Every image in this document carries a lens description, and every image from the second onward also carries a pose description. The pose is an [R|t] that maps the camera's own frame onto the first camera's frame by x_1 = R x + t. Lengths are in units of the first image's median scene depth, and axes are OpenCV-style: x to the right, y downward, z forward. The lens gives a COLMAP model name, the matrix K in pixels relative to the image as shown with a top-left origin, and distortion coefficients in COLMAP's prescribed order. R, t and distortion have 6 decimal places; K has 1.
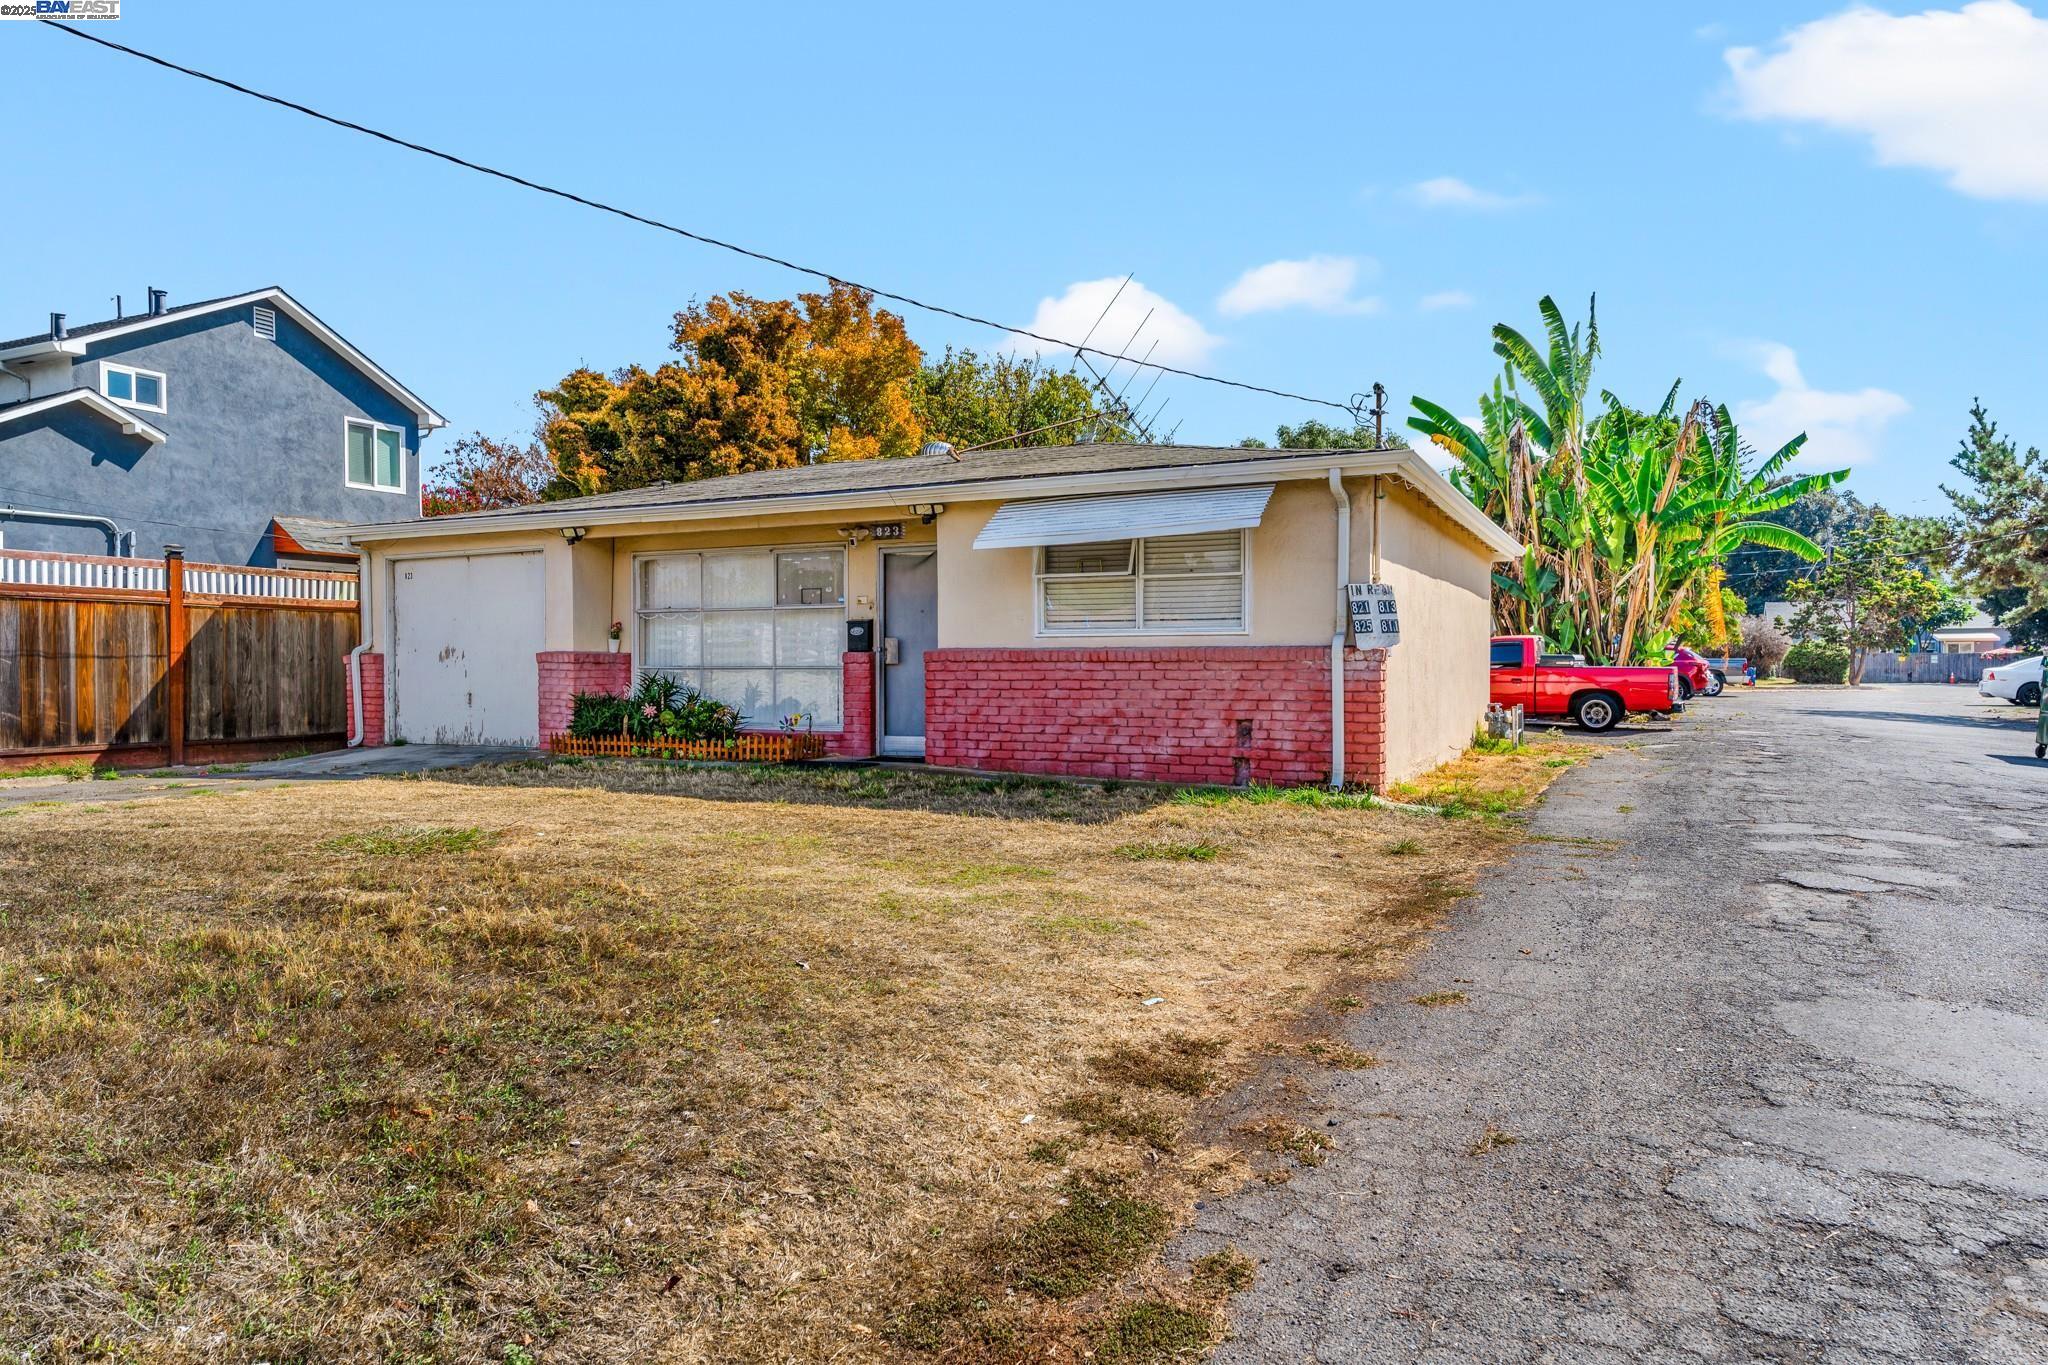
lens RADIAL K [[1279.3, 0, 1025.0], [0, 1279.3, 676.1], [0, 0, 1]] dist [-0.001169, 0.002076]
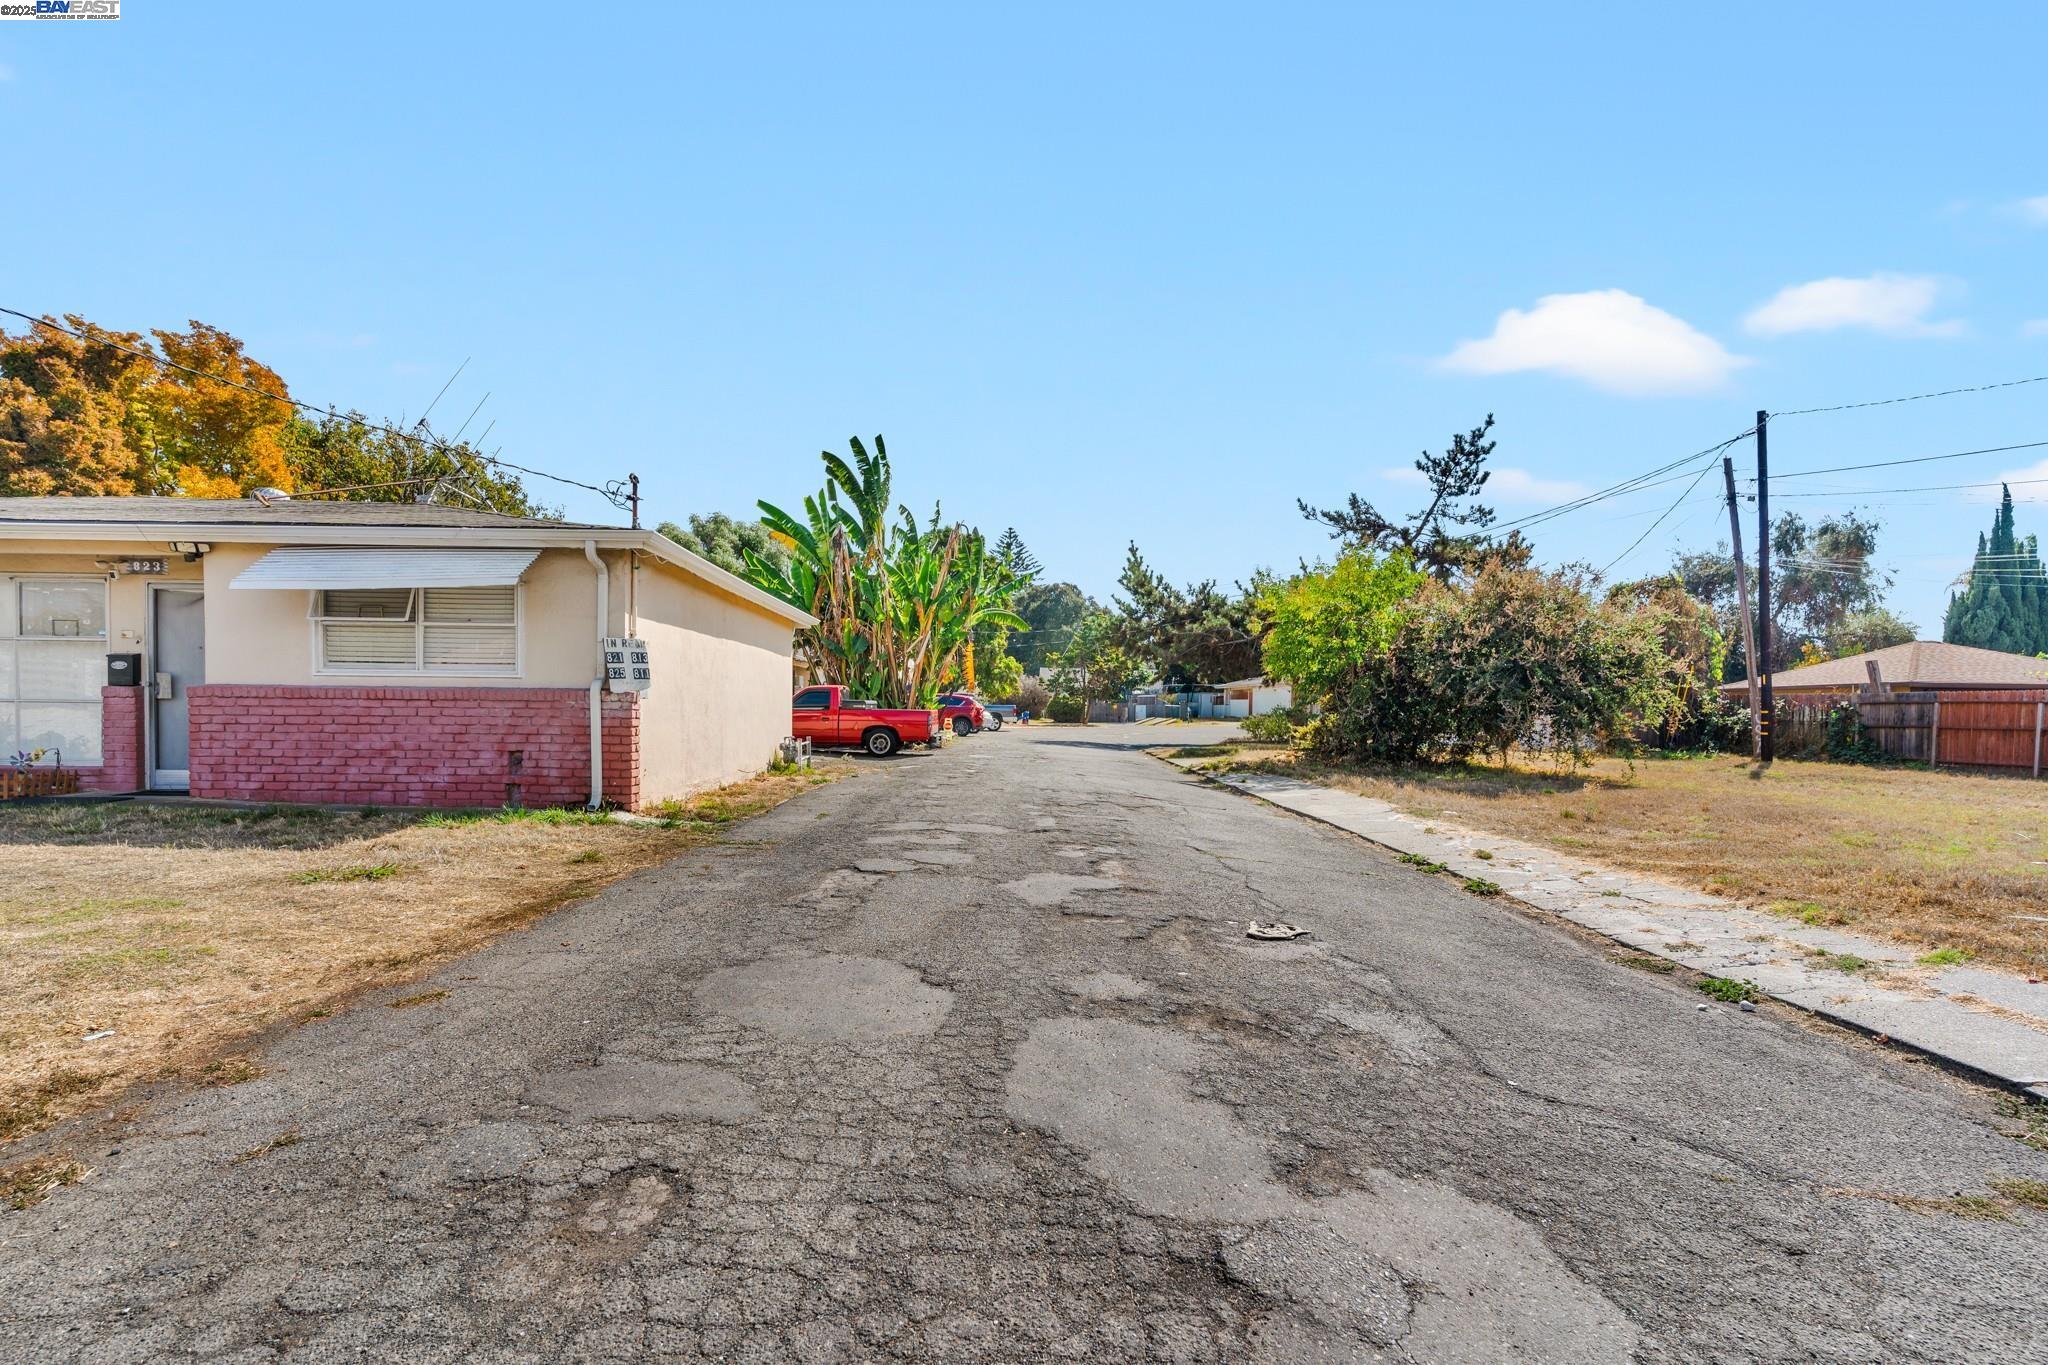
lens RADIAL K [[987.8, 0, 1024.9], [0, 987.8, 719.4], [0, 0, 1]] dist [-0.004580, -0.001391]
pose [[0.880538, 0.005874, 0.473938, 0.139730], [-0.007902, 0.999966, 0.002289, -0.000213], [-0.473909, -0.005761, 0.880555, -0.006473]]
